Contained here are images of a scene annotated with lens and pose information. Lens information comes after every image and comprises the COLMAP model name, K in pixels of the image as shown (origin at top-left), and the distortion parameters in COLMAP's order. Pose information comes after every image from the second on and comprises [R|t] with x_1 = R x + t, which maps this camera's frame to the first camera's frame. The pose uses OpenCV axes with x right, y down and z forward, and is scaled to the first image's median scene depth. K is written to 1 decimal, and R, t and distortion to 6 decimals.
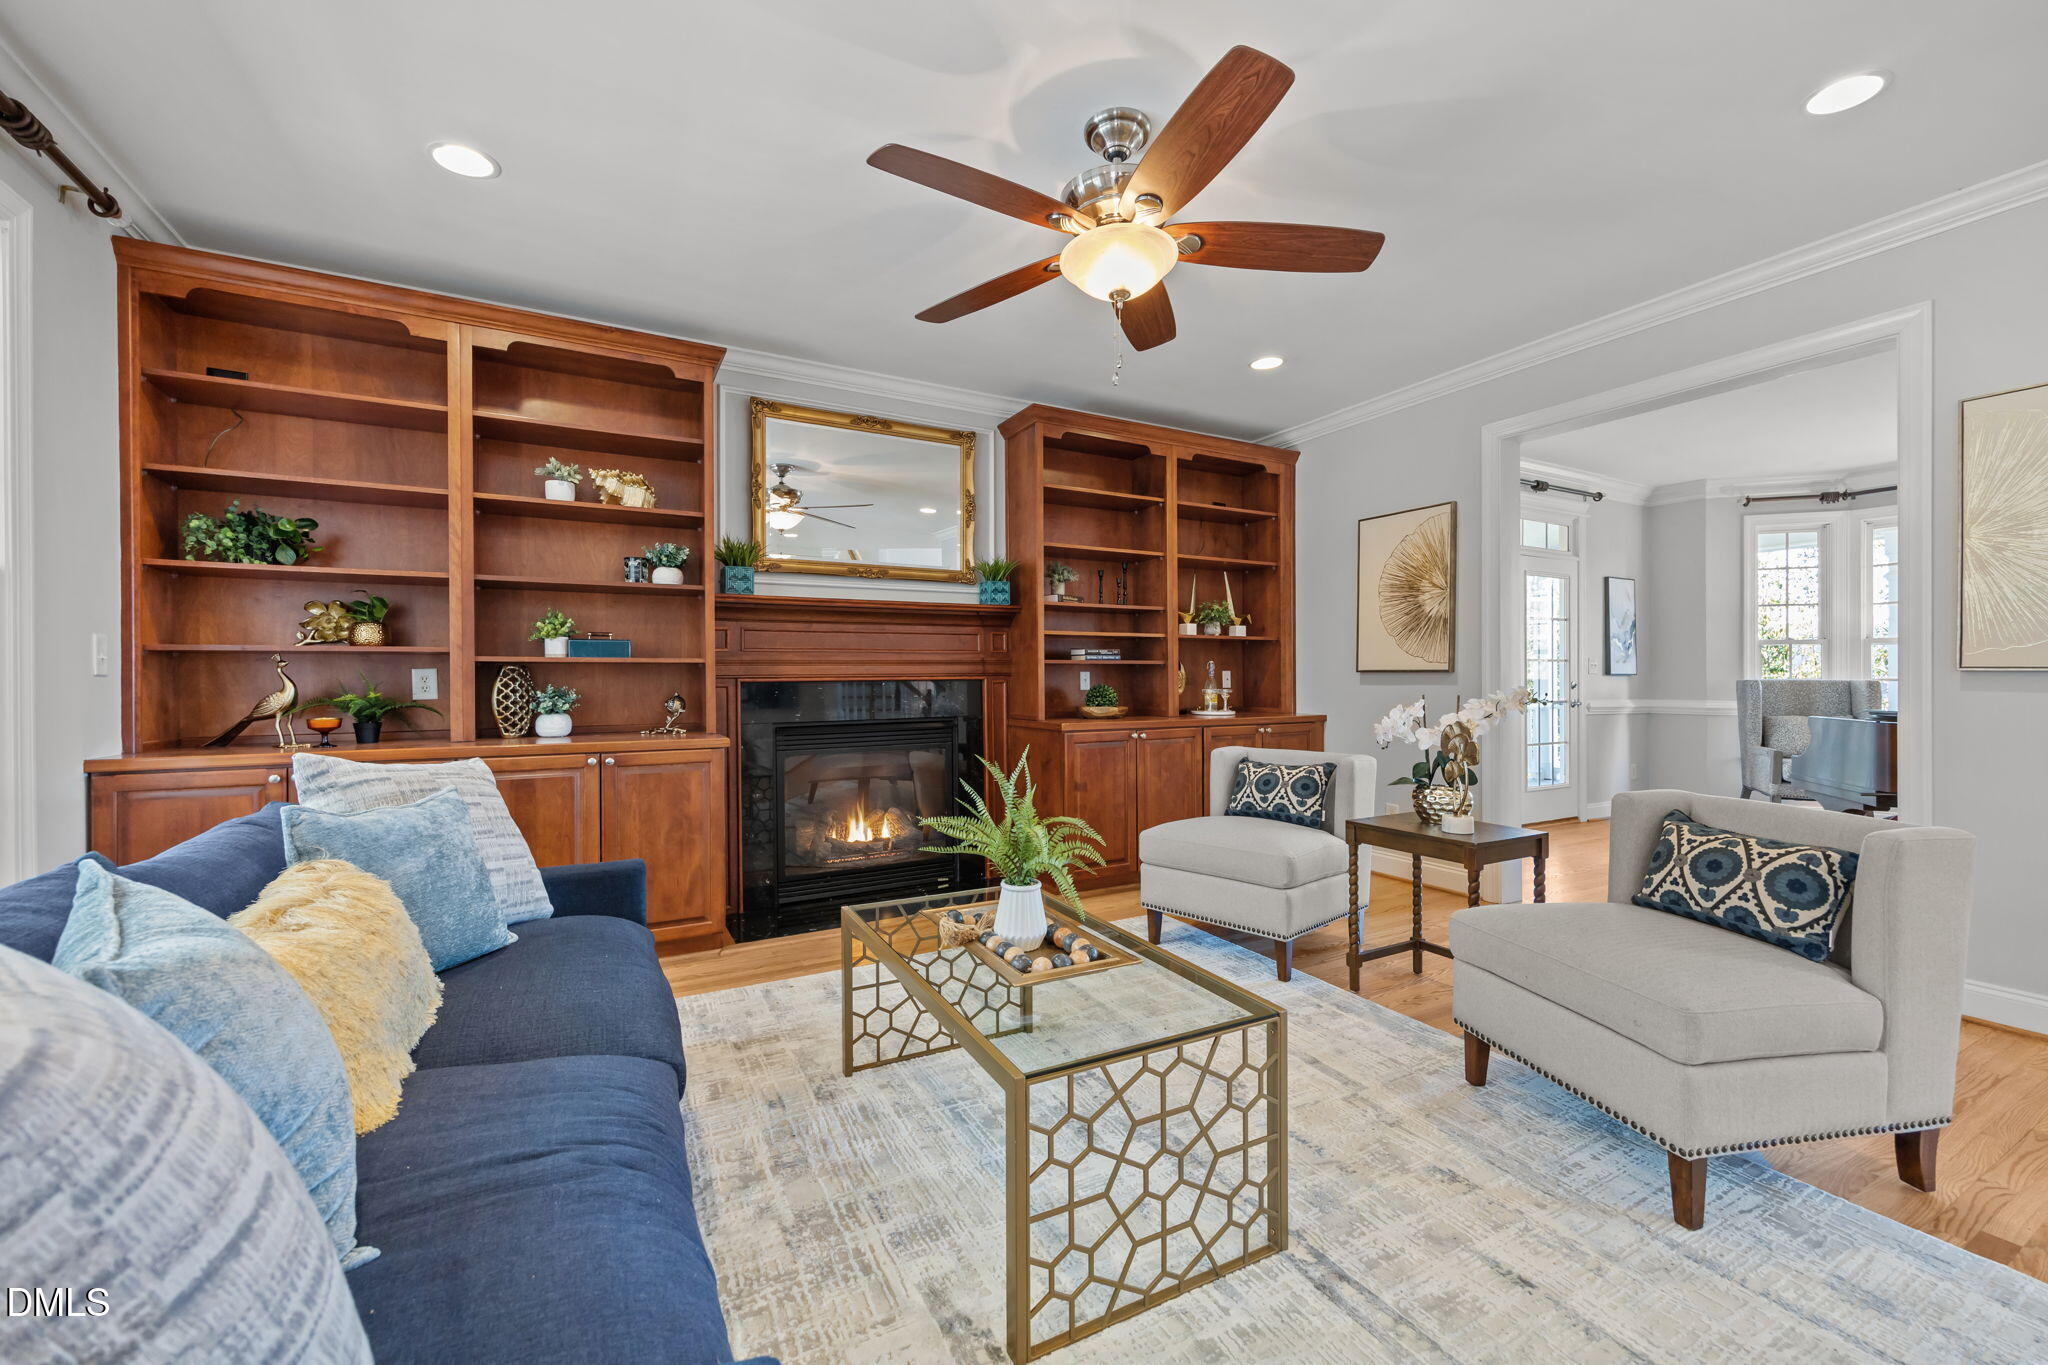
lens RADIAL K [[825.8, 0, 1033.6], [0, 825.8, 679.7], [0, 0, 1]] dist [0.007651, -0.000363]
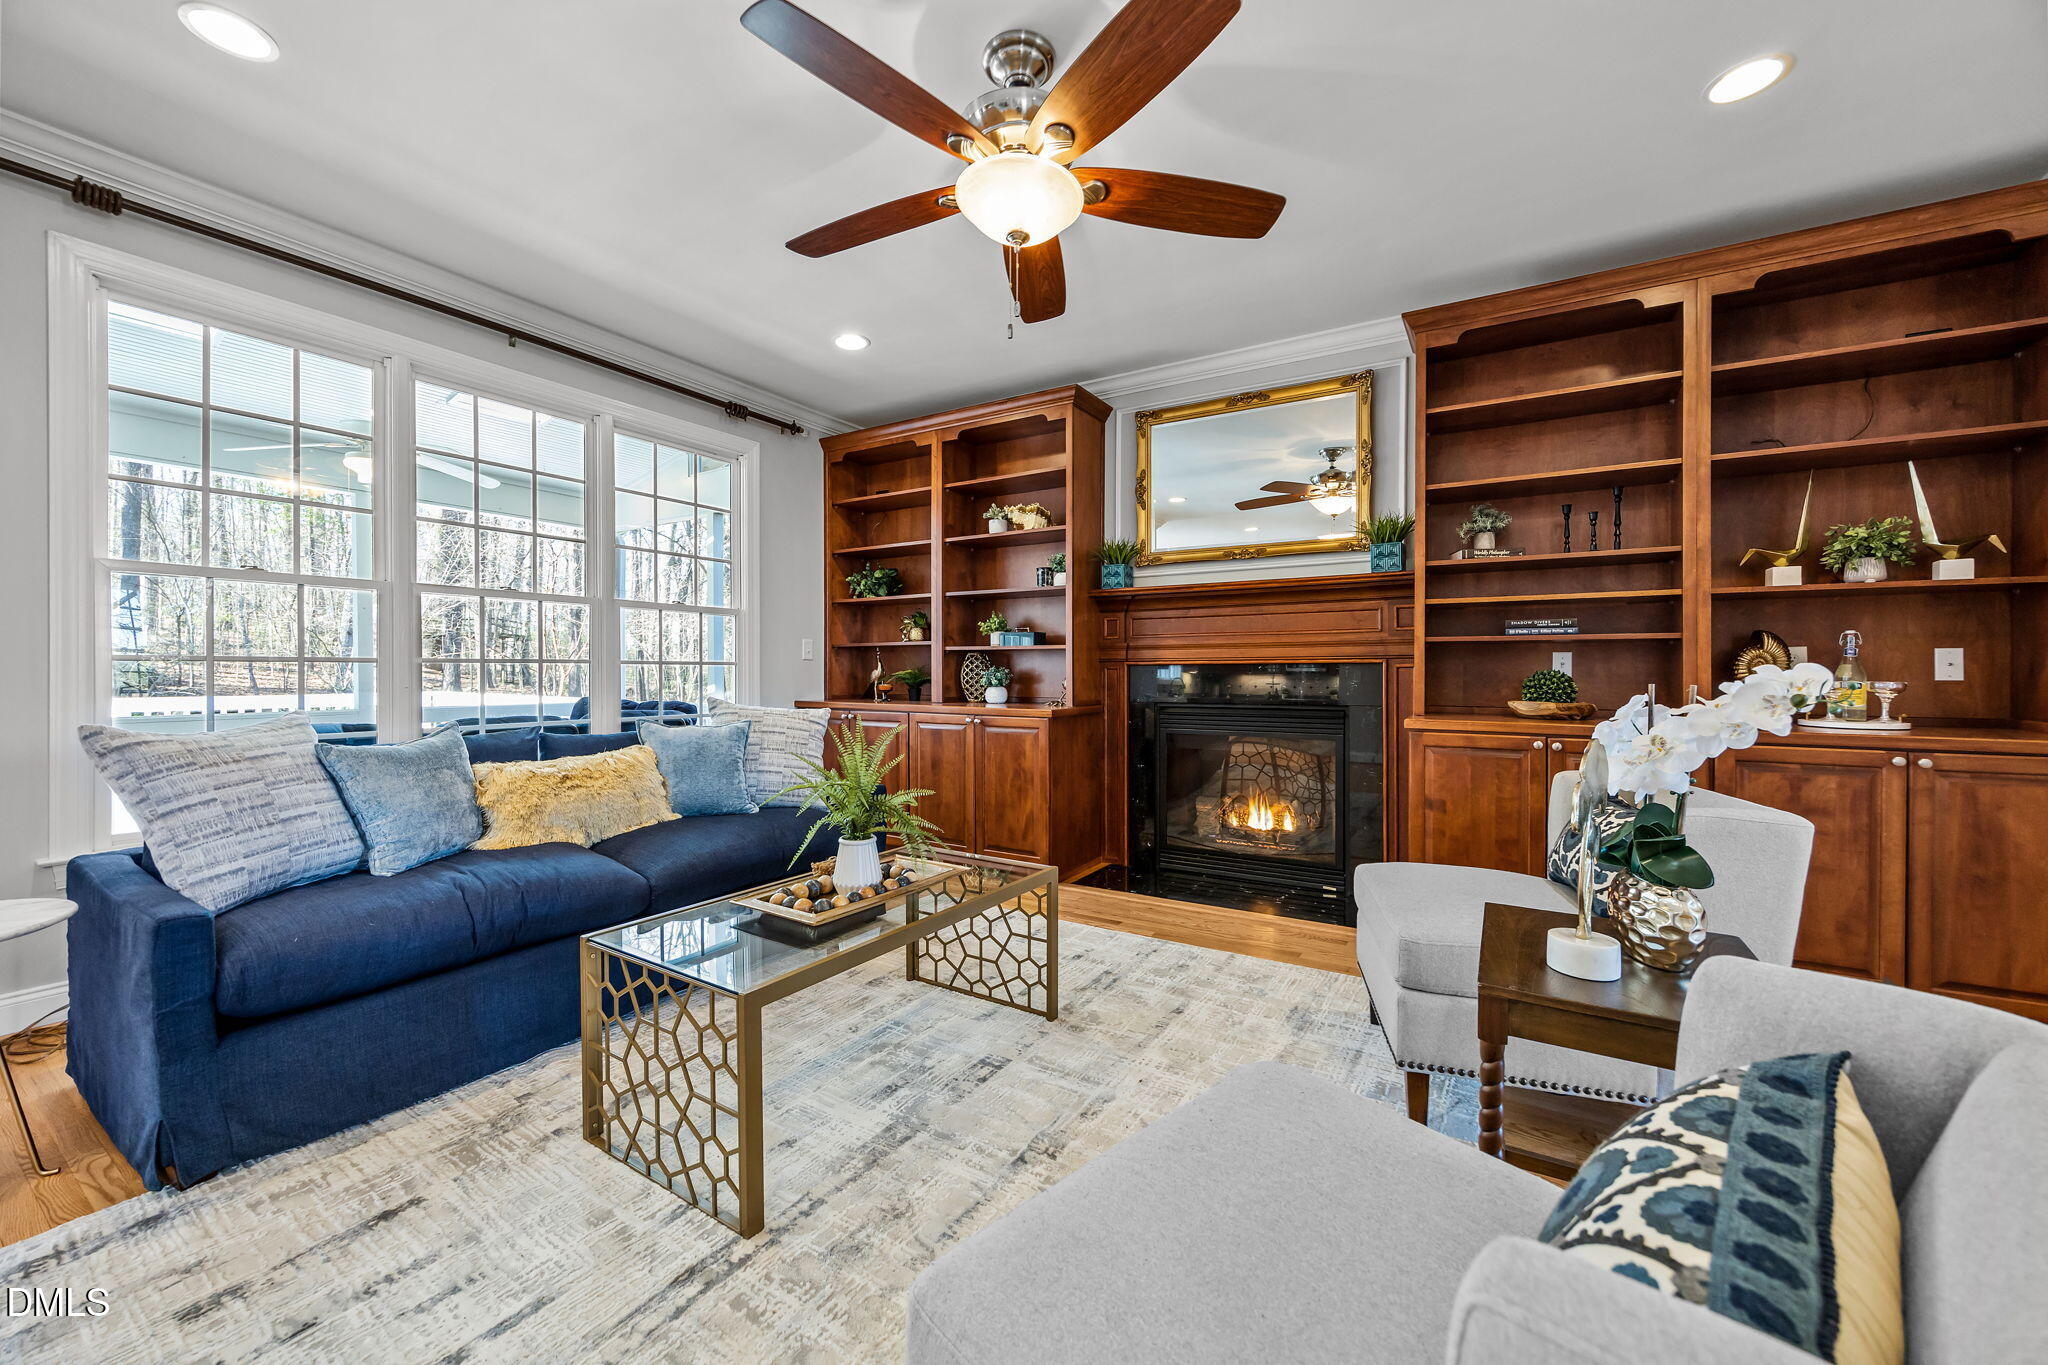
lens RADIAL K [[780.2, 0, 1028.4], [0, 780.2, 675.2], [0, 0, 1]] dist [-0.000678, -0.000515]
pose [[0.494596, 0.011179, -0.869051, 0.568482], [-0.005086, 0.999937, 0.009968, 0.007558], [0.869108, -0.000510, 0.494621, 0.379688]]
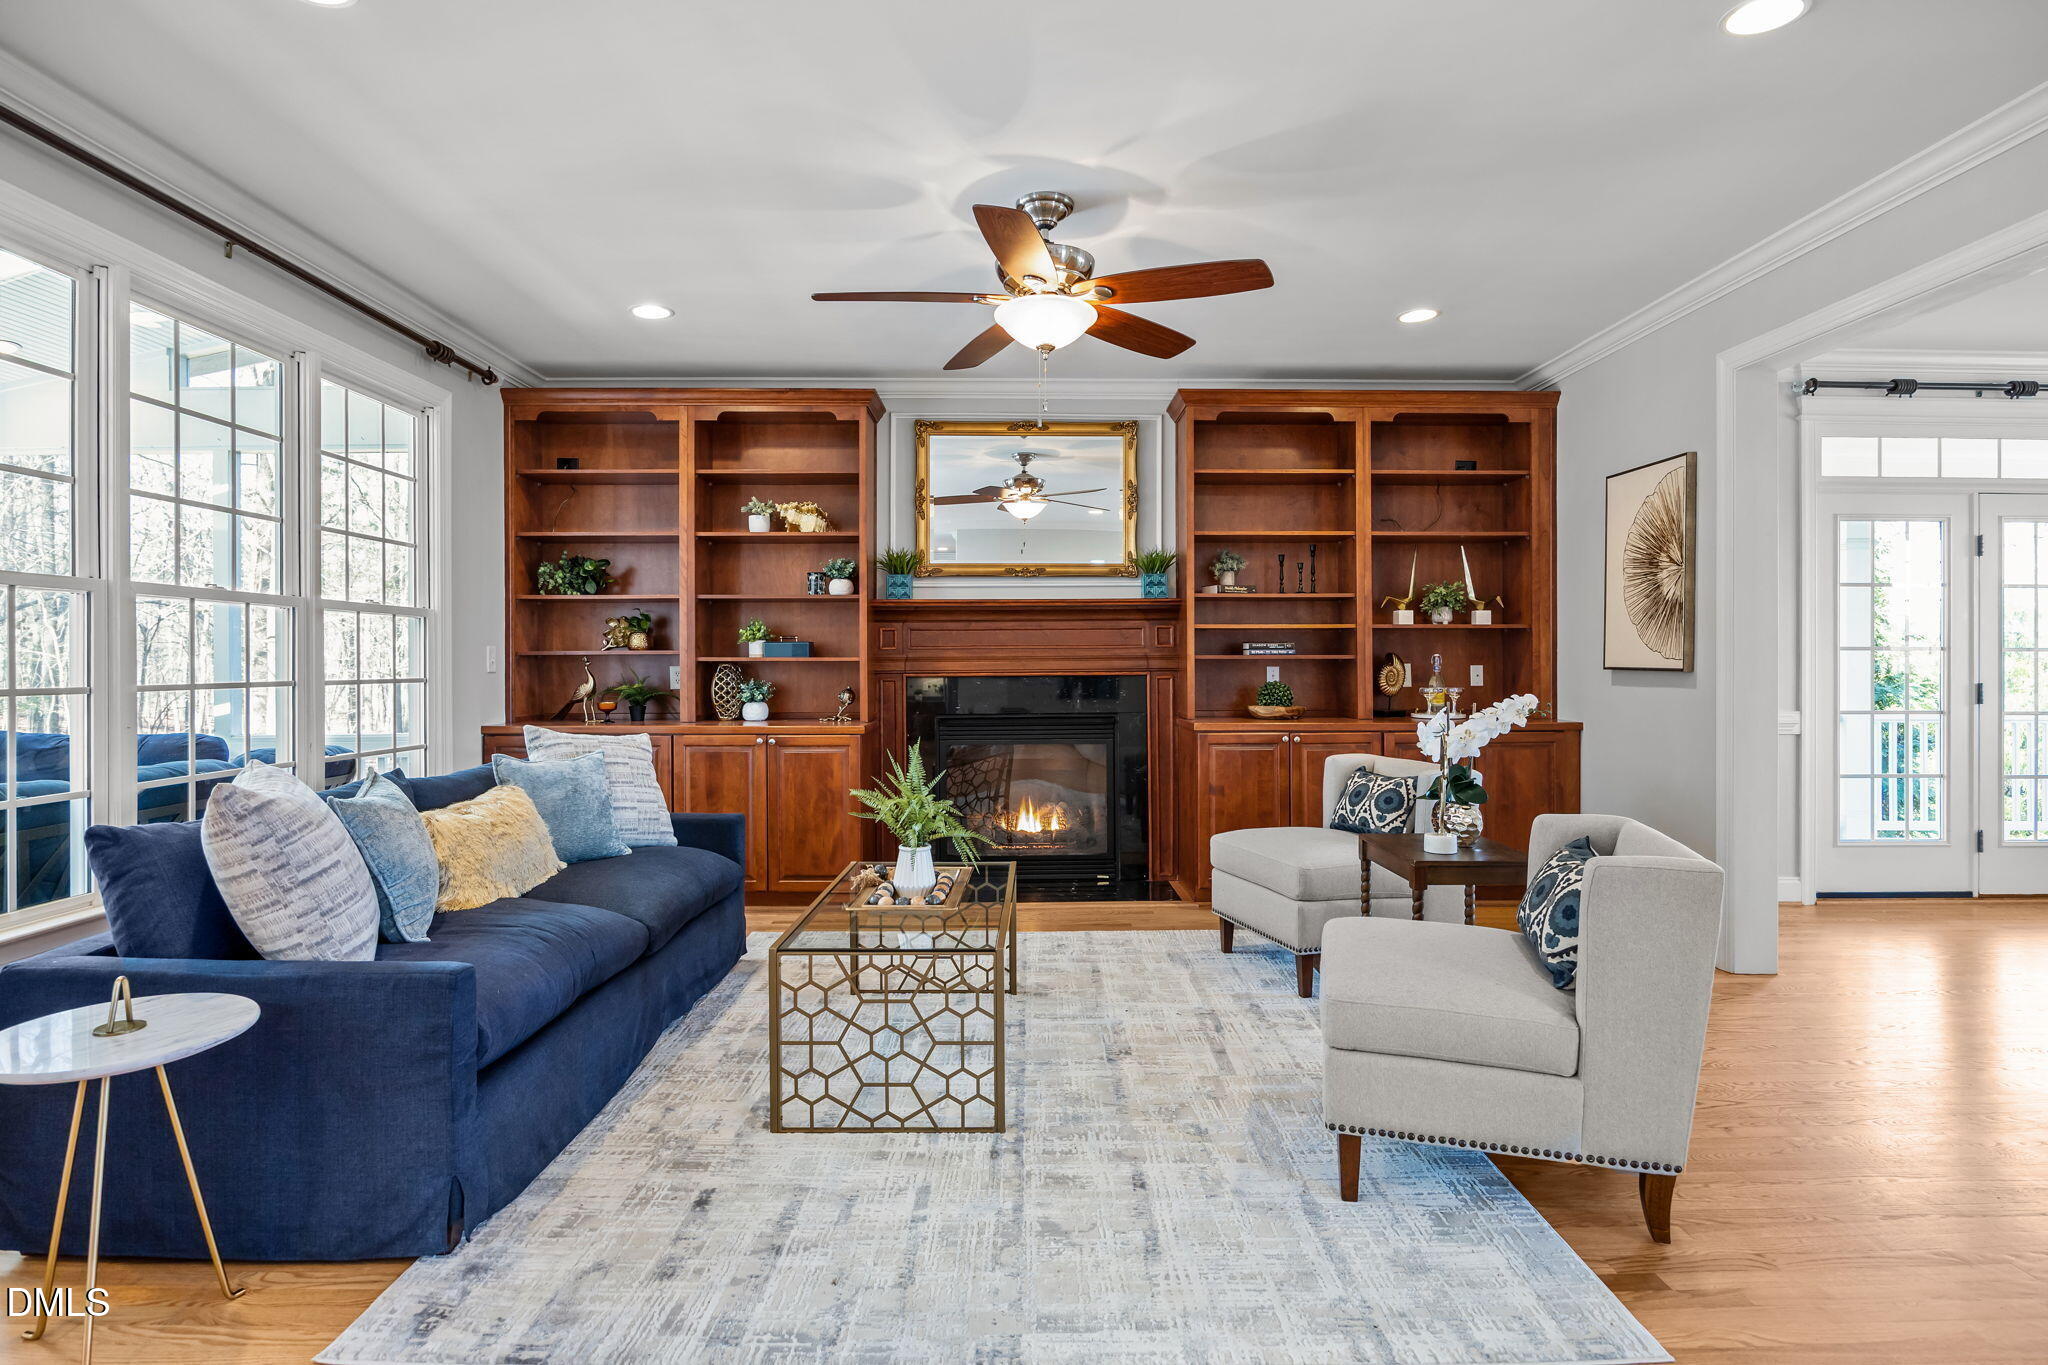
lens RADIAL K [[1049.5, 0, 1026.8], [0, 1049.5, 663.9], [0, 0, 1]] dist [-0.010088, 0.000579]
pose [[0.882166, 0.003766, -0.470923, 0.500527], [-0.002512, 0.999991, 0.003292, -0.021757], [0.470931, -0.001721, 0.882168, -0.189660]]
